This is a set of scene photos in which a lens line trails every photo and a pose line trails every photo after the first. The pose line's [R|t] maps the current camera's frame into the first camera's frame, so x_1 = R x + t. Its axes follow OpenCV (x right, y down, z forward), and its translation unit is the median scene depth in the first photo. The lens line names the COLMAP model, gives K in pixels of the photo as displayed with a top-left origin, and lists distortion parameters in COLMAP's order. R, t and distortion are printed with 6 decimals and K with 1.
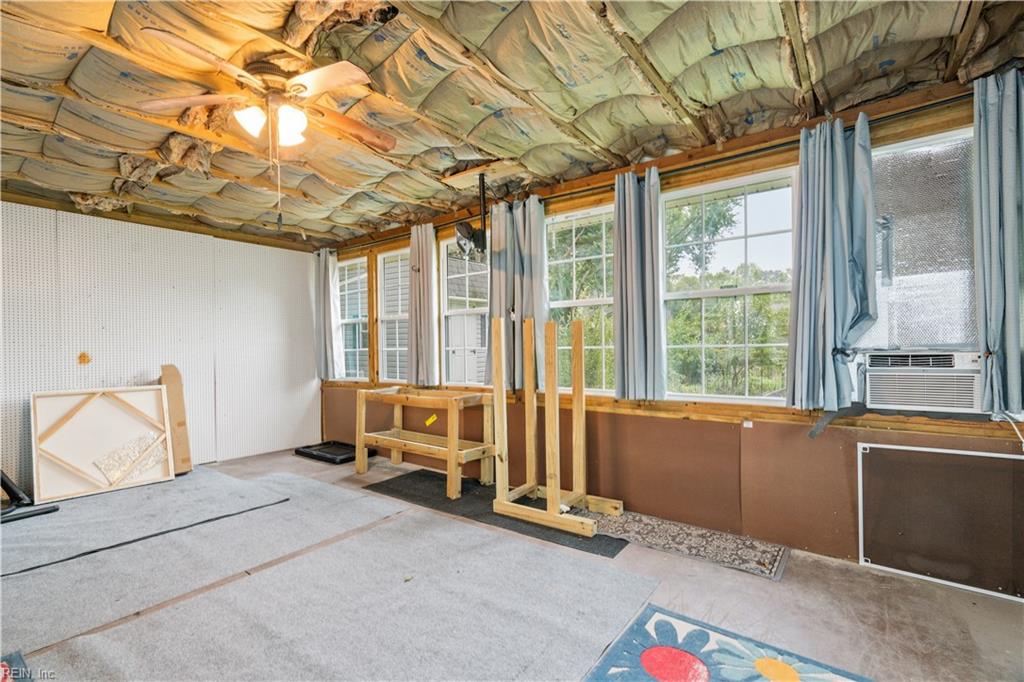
lens RADIAL K [[467.3, 0, 517.3], [0, 467.3, 349.7], [0, 0, 1]] dist [-0.003365, 0.000534]
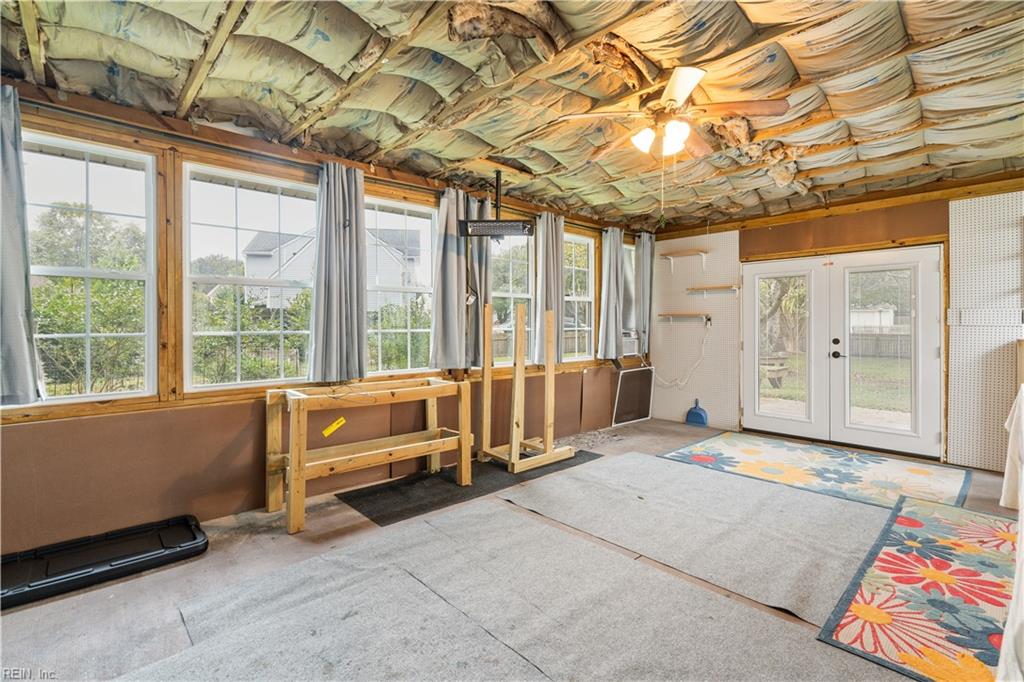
lens RADIAL K [[467.3, 0, 518.9], [0, 467.3, 330.2], [0, 0, 1]] dist [-0.003365, 0.000534]
pose [[0.177900, -0.002096, 0.984046, -1.070057], [0.003169, 0.999994, 0.001557, -0.004334], [-0.984043, 0.002841, 0.177906, 0.717895]]
